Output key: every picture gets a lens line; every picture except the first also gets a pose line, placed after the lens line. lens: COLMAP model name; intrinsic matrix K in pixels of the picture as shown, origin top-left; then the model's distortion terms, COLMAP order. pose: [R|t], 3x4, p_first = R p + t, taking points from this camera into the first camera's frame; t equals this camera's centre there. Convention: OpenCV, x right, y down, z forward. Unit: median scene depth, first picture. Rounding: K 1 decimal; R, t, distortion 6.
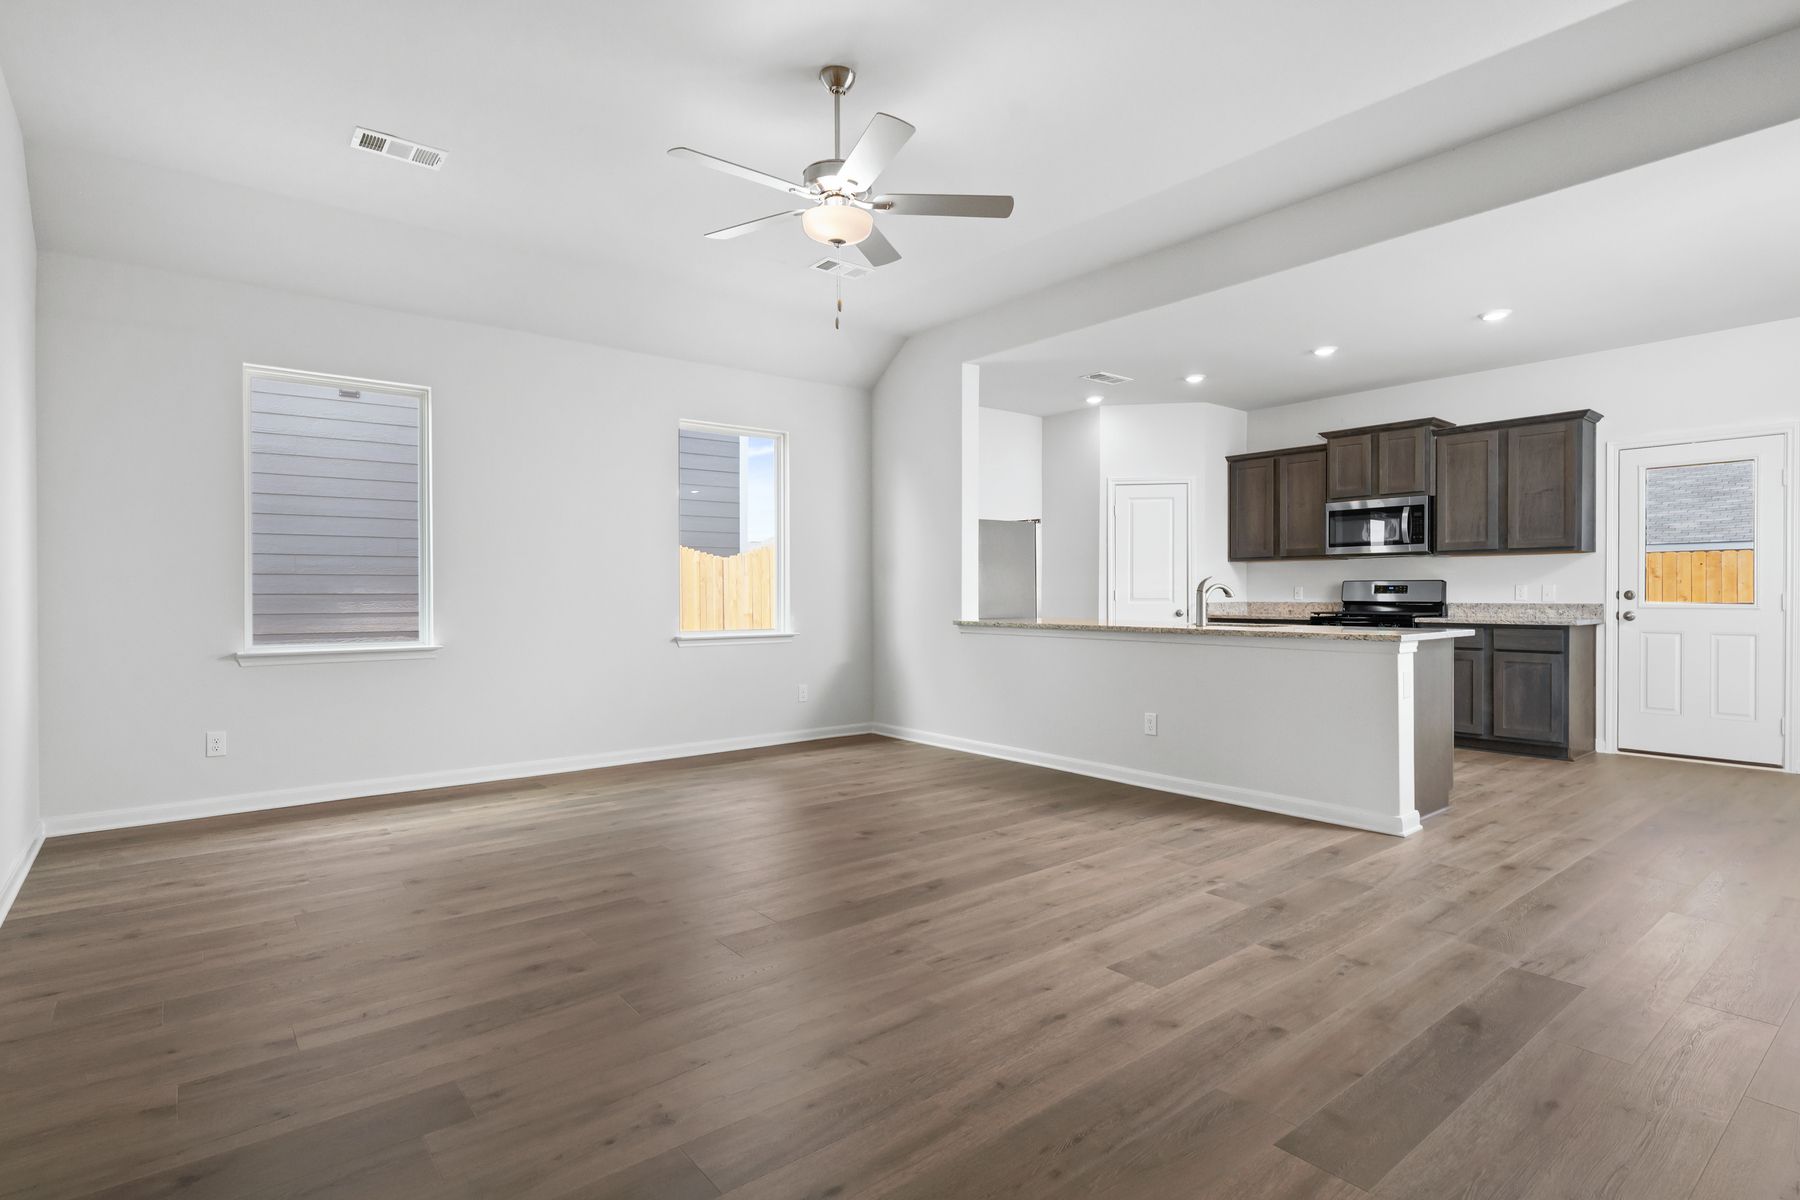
lens RADIAL K [[913.3, 0, 900.0], [0, 913.3, 600.0], [0, 0, 1]] dist [0.000305, 0.000336]
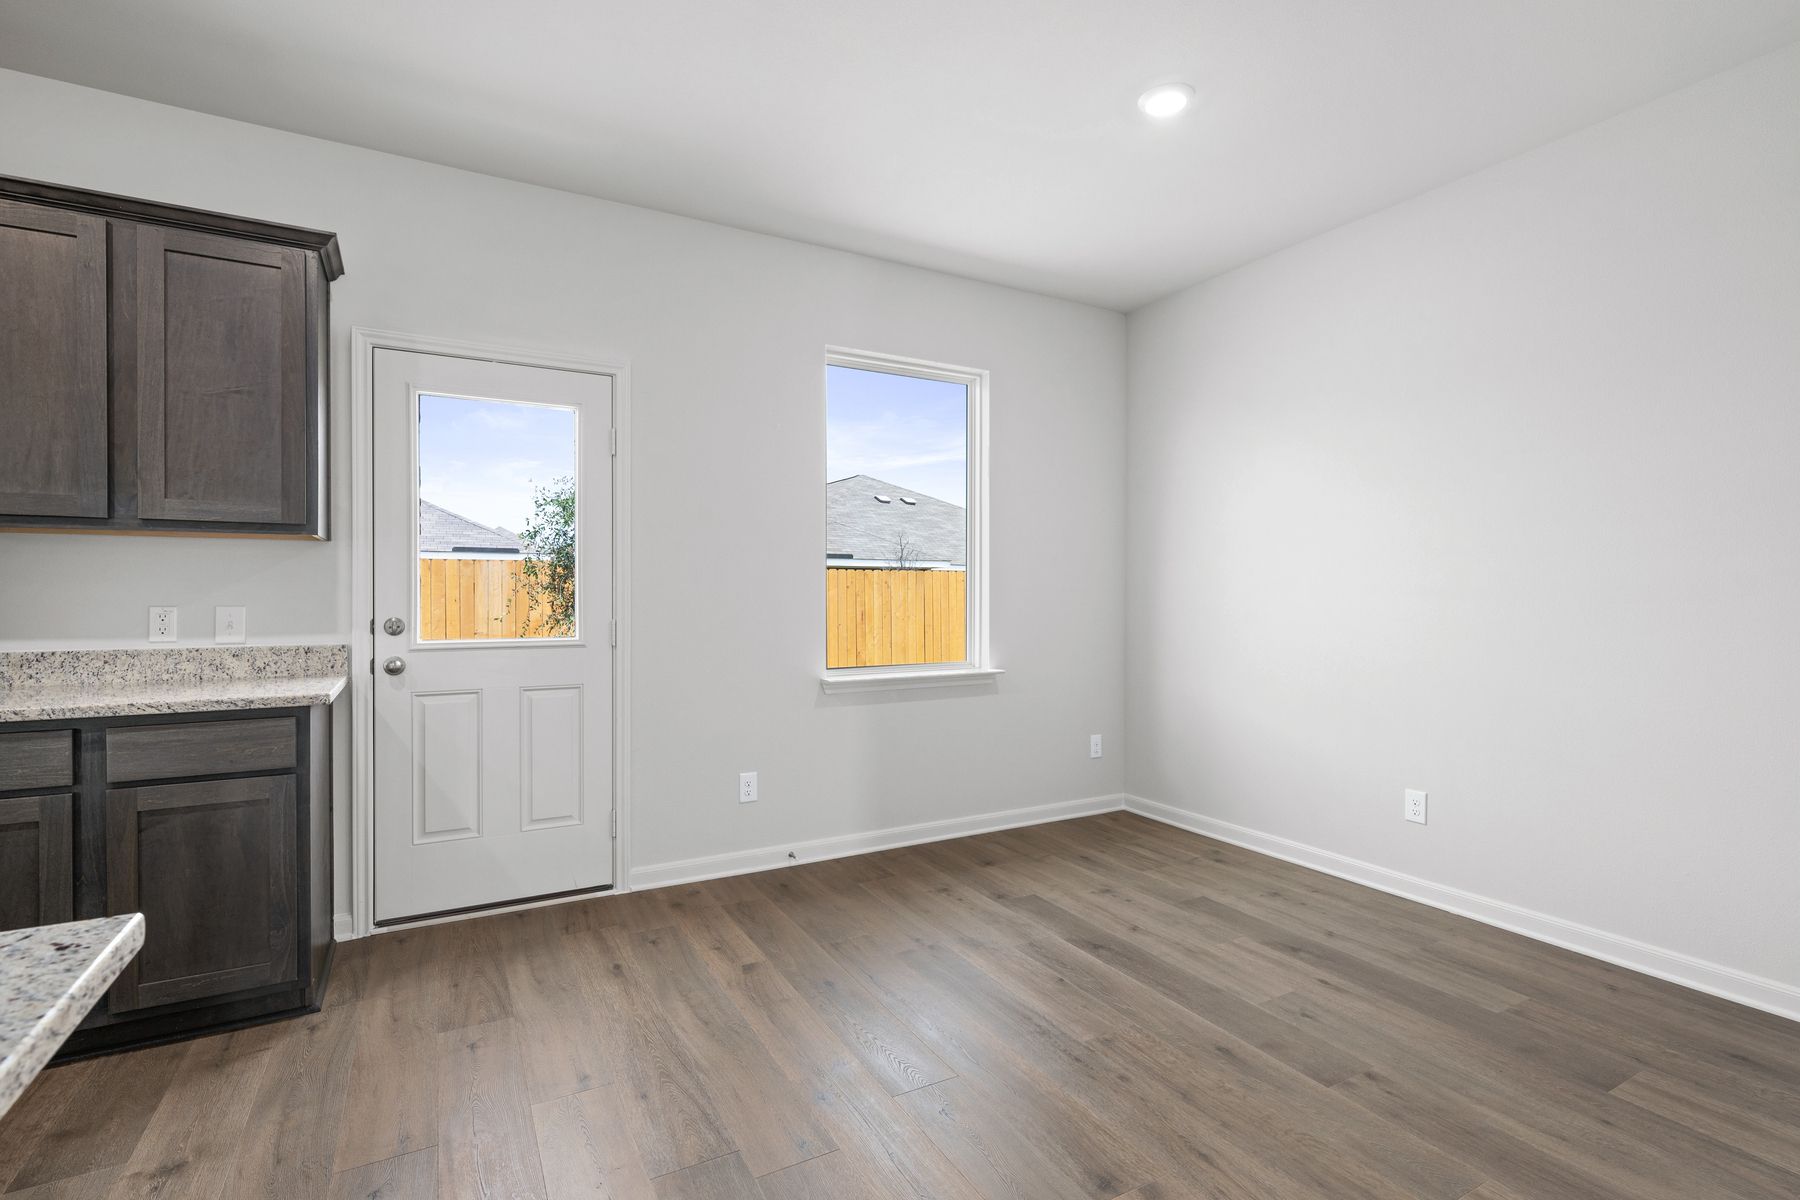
lens RADIAL K [[836.1, 0, 900.0], [0, 836.1, 600.0], [0, 0, 1]] dist [0.000832, -0.000056]
pose [[0.181051, -0.004952, 0.983461, 0.344111], [0.002734, 0.999986, 0.004532, -0.020283], [-0.983470, 0.001868, 0.181062, 0.571117]]
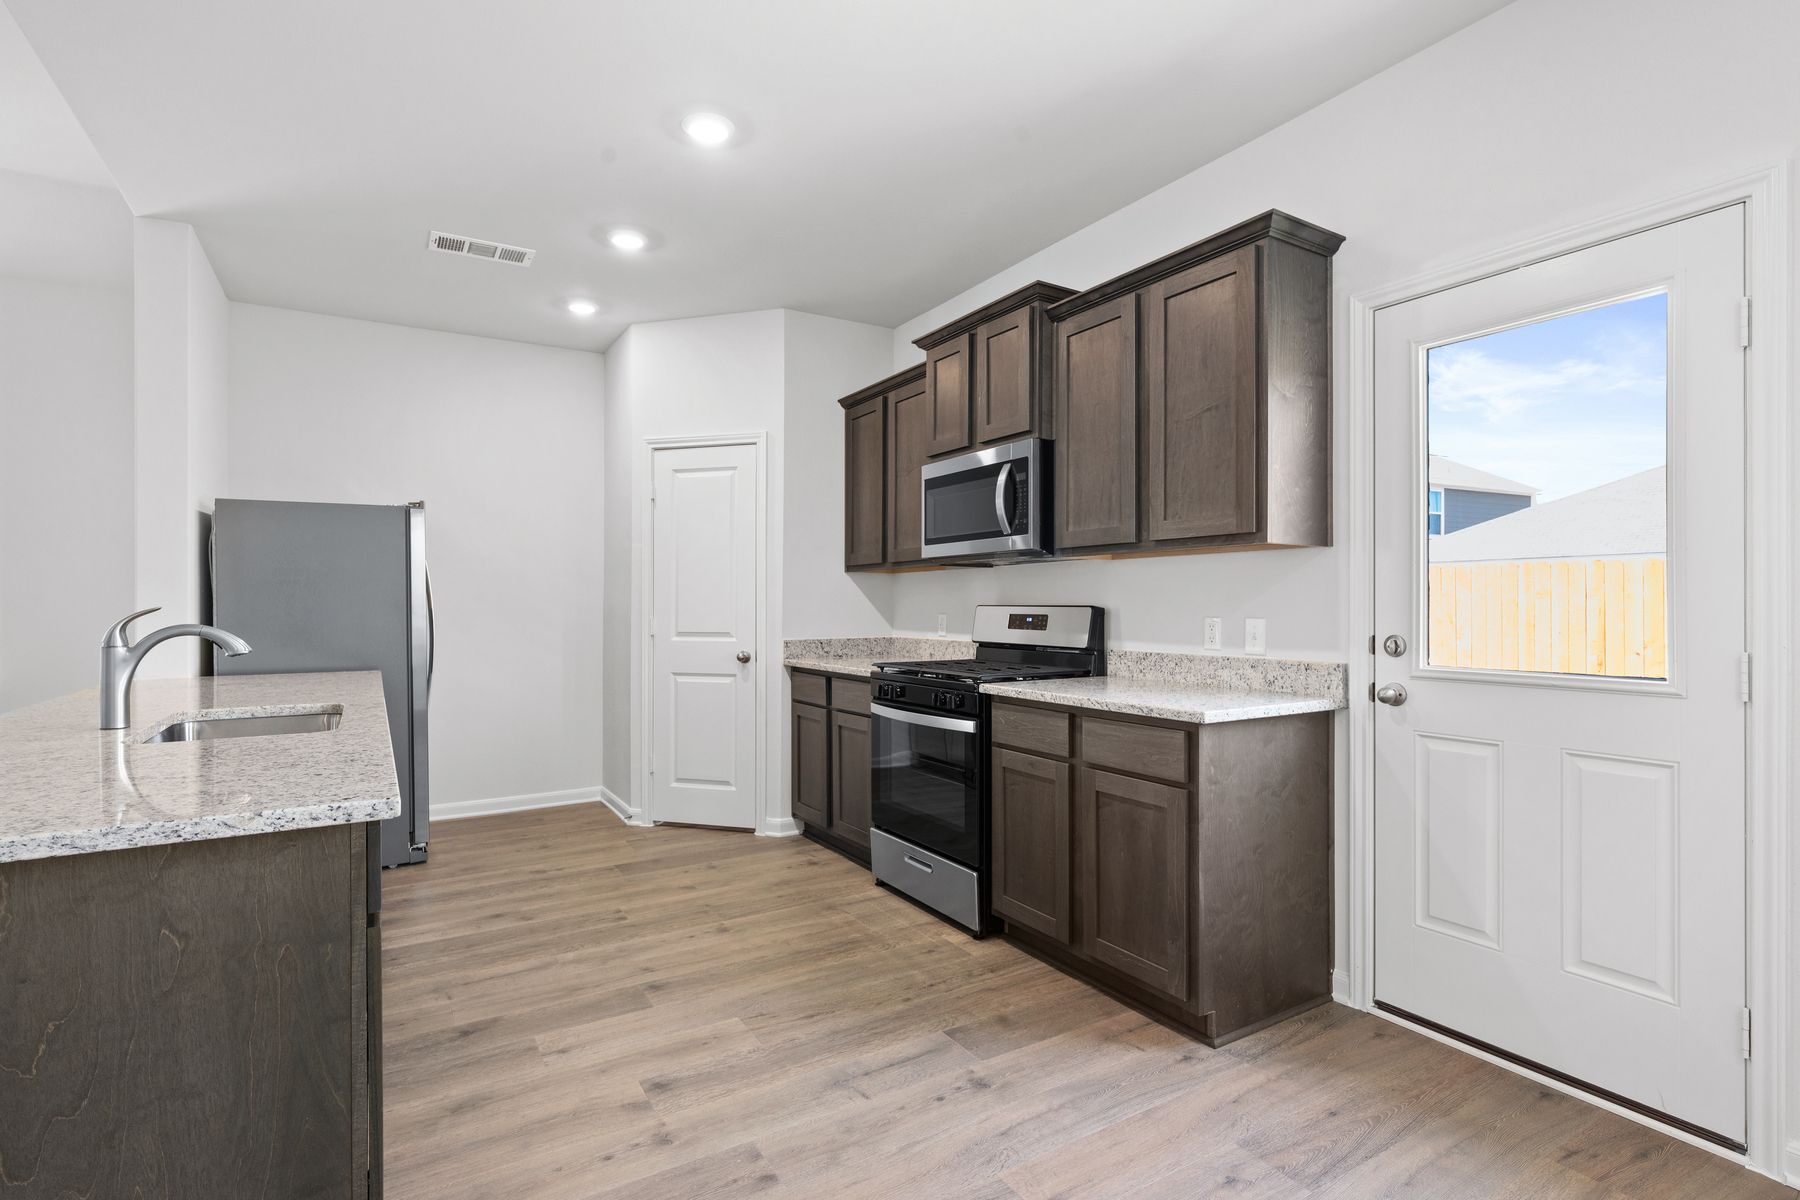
lens RADIAL K [[865.9, 0, 894.2], [0, 865.9, 604.0], [0, 0, 1]] dist [-0.003732, -0.001608]
pose [[0.989336, 0.000653, -0.145653, 0.570492], [-0.001238, 0.999992, -0.003930, -0.021234], [0.145649, 0.004068, 0.989328, 0.516486]]
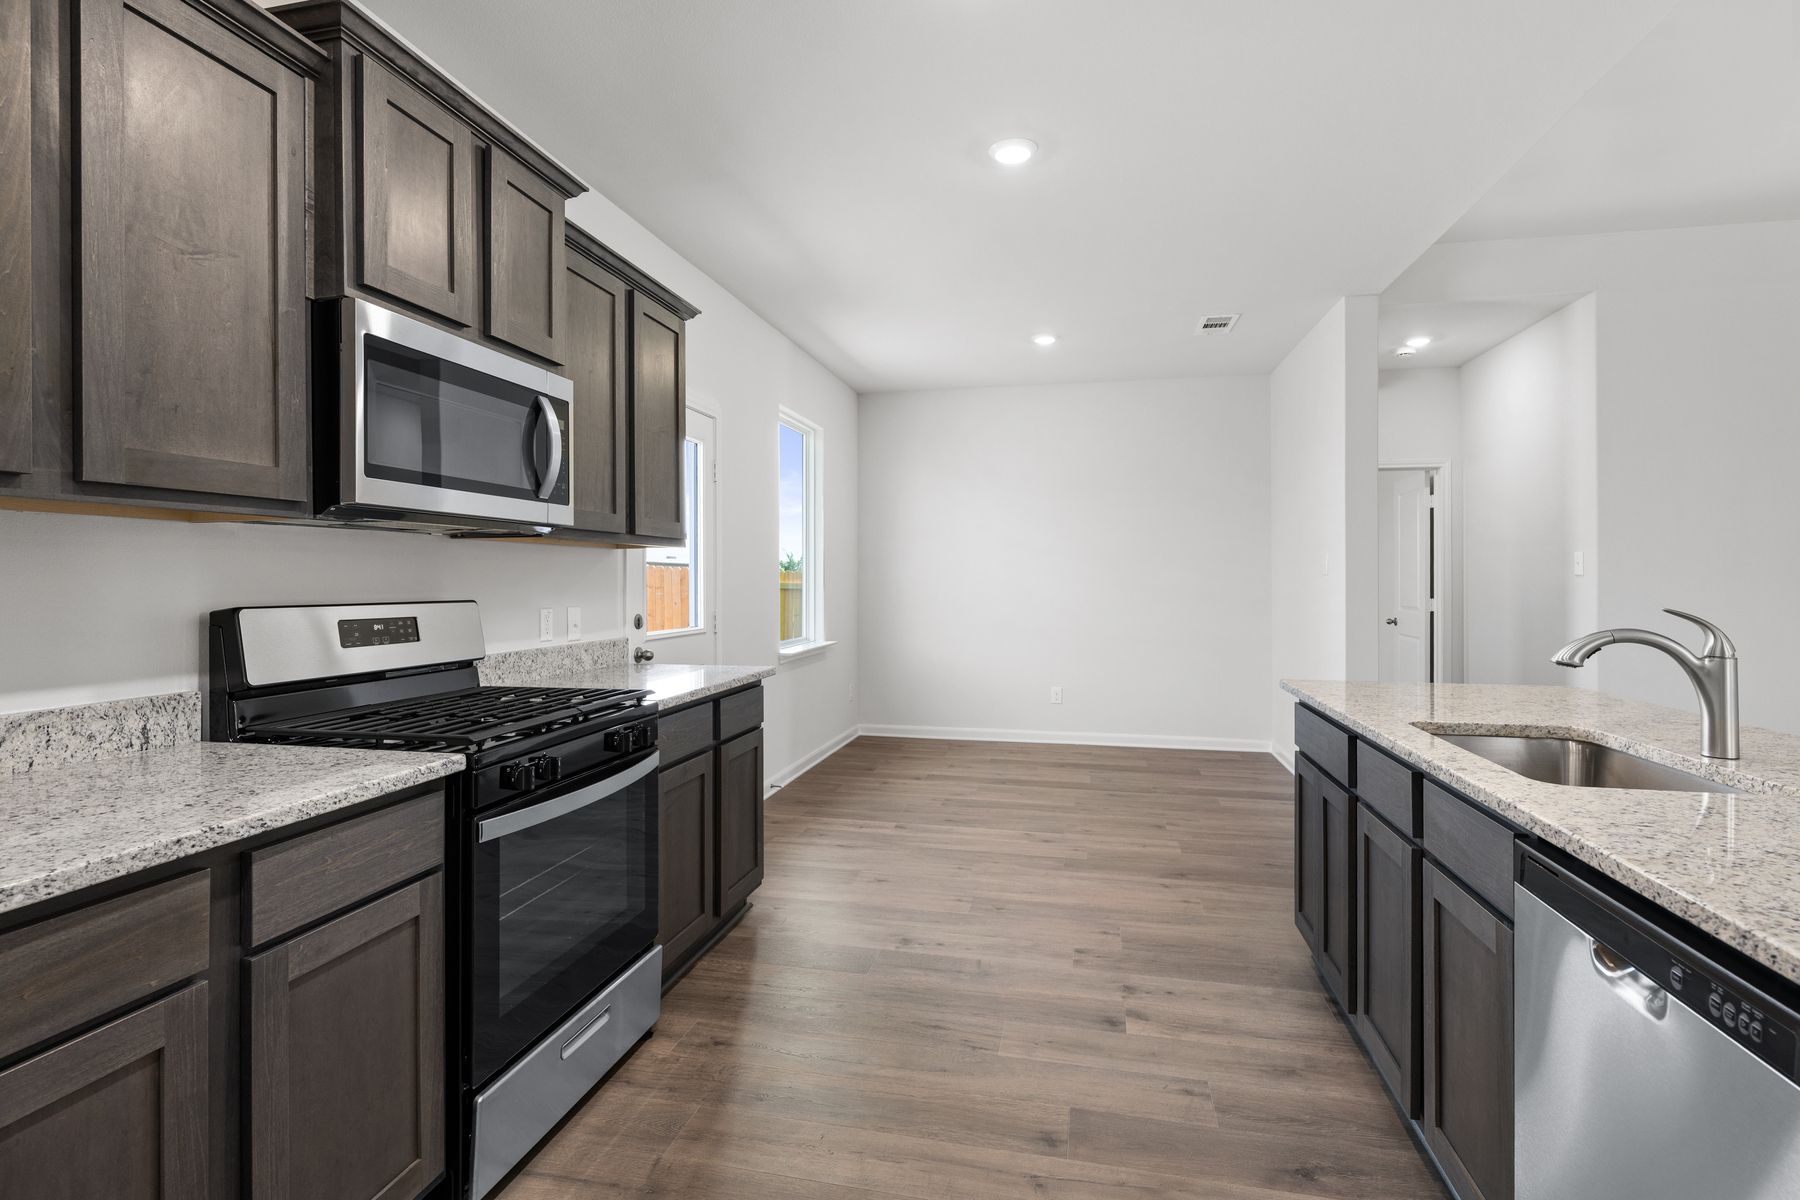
lens RADIAL K [[873.6, 0, 902.0], [0, 873.6, 576.2], [0, 0, 1]] dist [-0.003283, -0.000315]
pose [[-0.618428, 0.004644, 0.785828, 0.203683], [0.004298, 0.999988, -0.002527, -0.030818], [-0.785830, 0.001814, -0.618440, 1.116650]]
